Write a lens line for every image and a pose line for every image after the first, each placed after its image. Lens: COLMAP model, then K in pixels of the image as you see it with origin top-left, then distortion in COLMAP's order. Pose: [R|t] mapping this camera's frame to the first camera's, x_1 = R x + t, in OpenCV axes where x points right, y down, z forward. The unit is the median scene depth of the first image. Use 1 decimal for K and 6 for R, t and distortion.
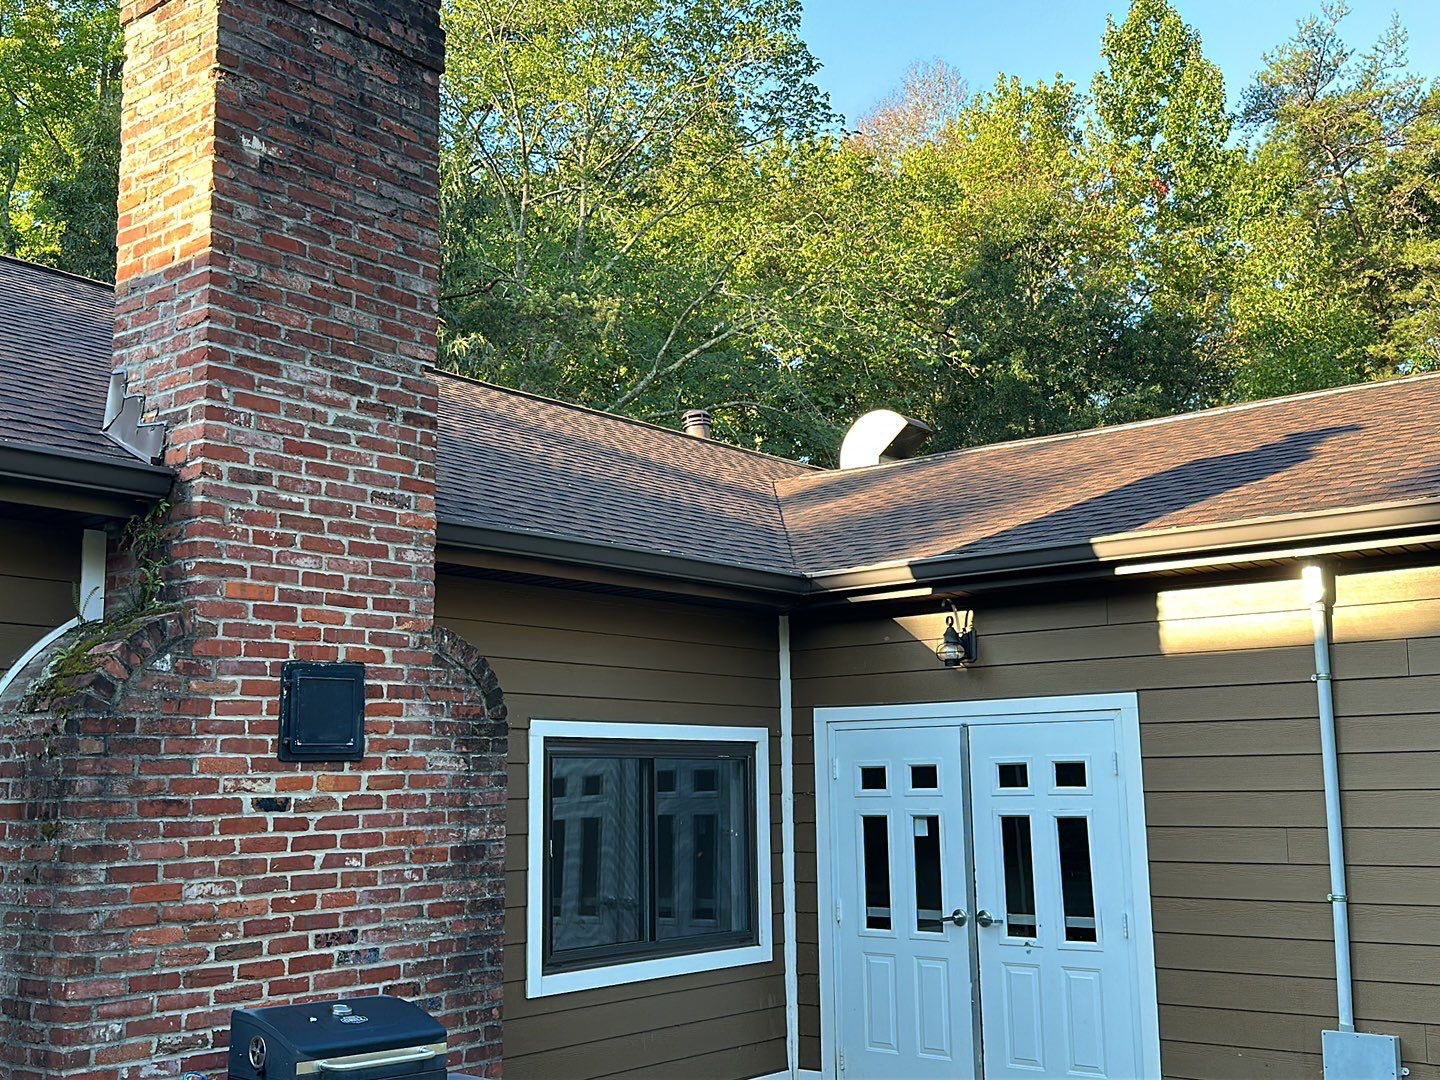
lens RADIAL K [[1546.7, 0, 724.5], [0, 1546.7, 548.7], [0, 0, 1]] dist [0.203535, -0.449742]
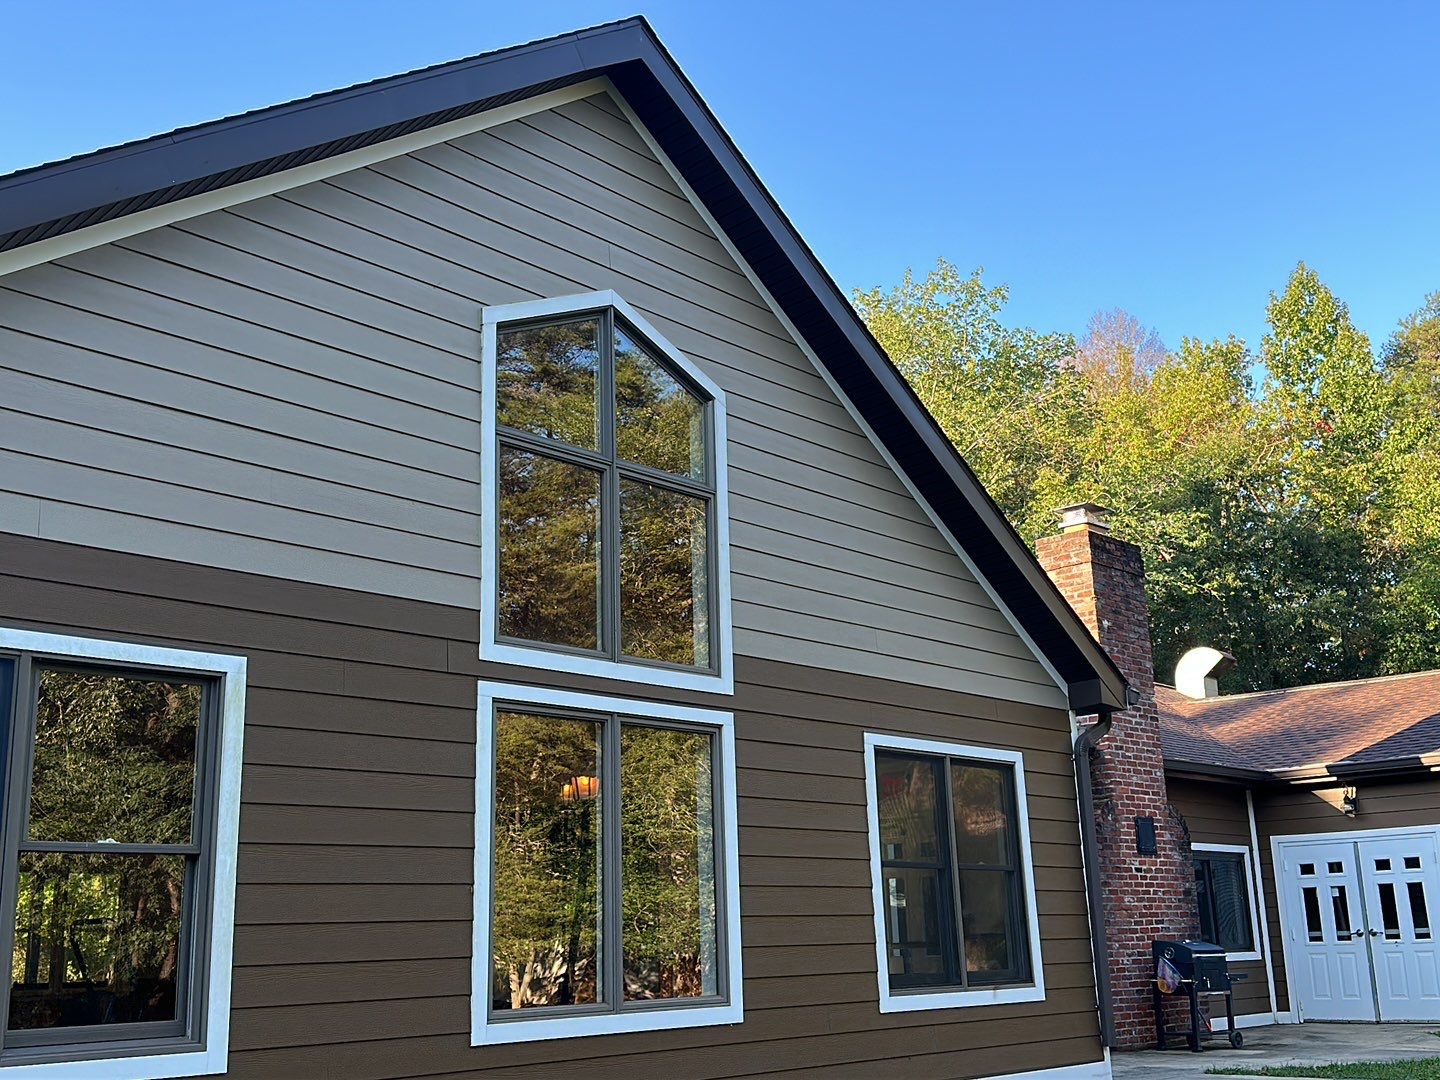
lens RADIAL K [[1546.7, 0, 724.5], [0, 1546.7, 548.7], [0, 0, 1]] dist [0.203535, -0.449742]
pose [[0.997590, -0.032300, -0.061407, -0.731042], [0.026549, 0.995380, -0.092275, -0.141884], [0.064104, 0.090422, 0.993838, -1.612651]]
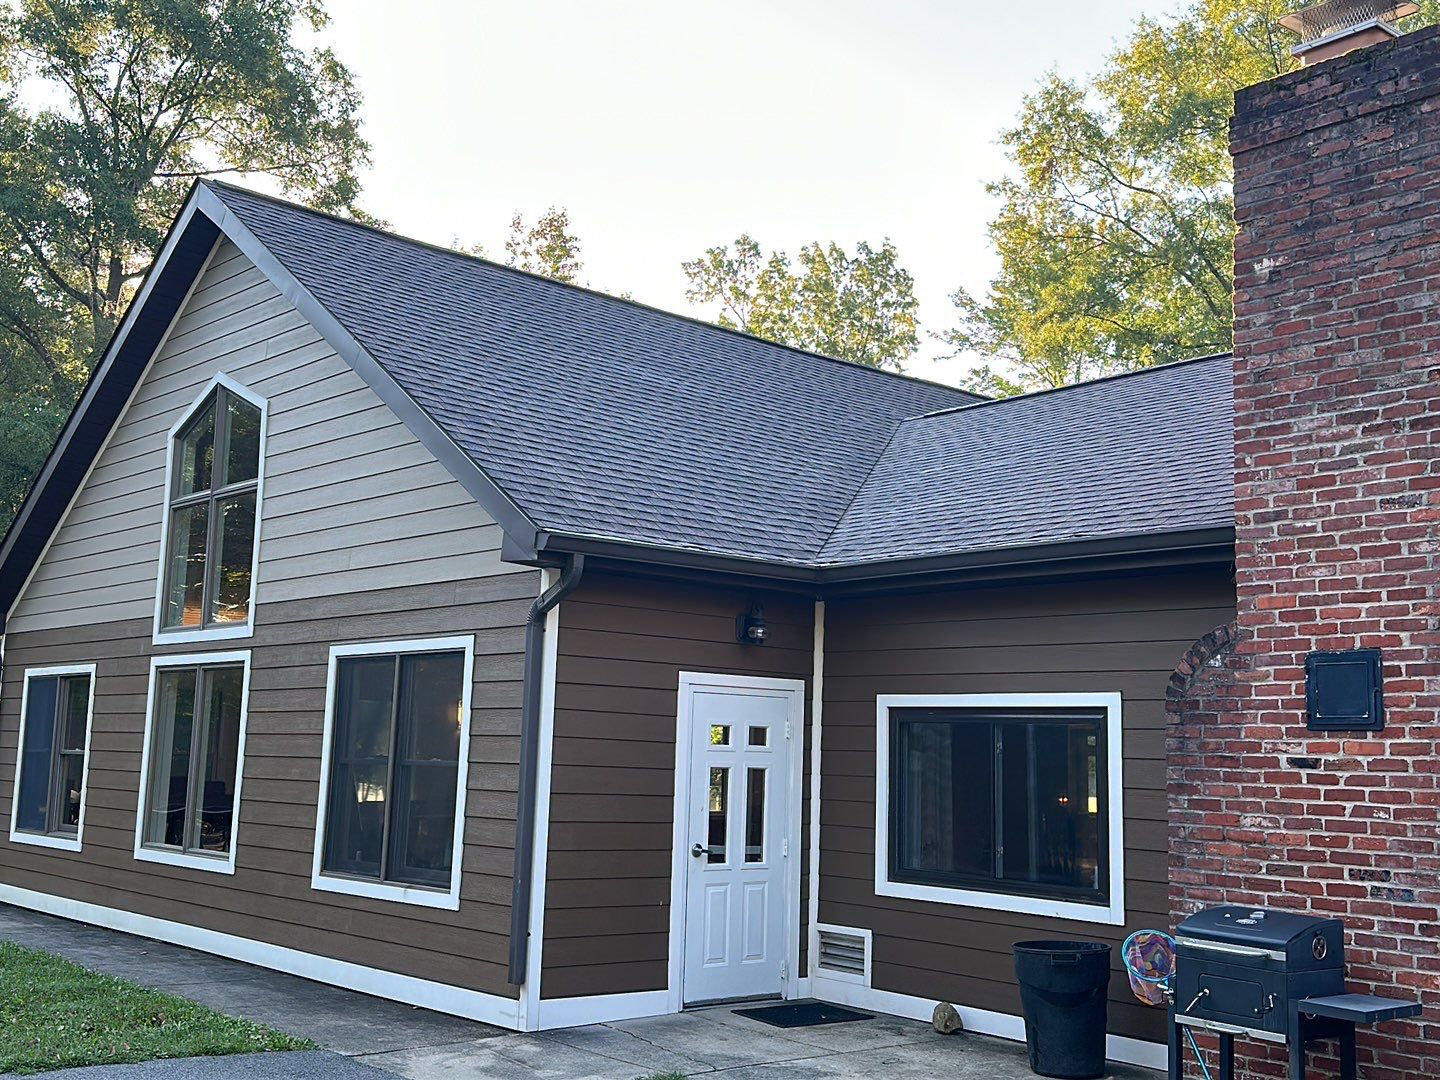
lens RADIAL K [[1546.7, 0, 724.5], [0, 1546.7, 548.7], [0, 0, 1]] dist [0.203535, -0.449742]
pose [[-0.162709, -0.122899, -0.978990, 0.974105], [0.126447, 0.981433, -0.144222, 0.104023], [0.978538, -0.147257, -0.144148, 0.666121]]
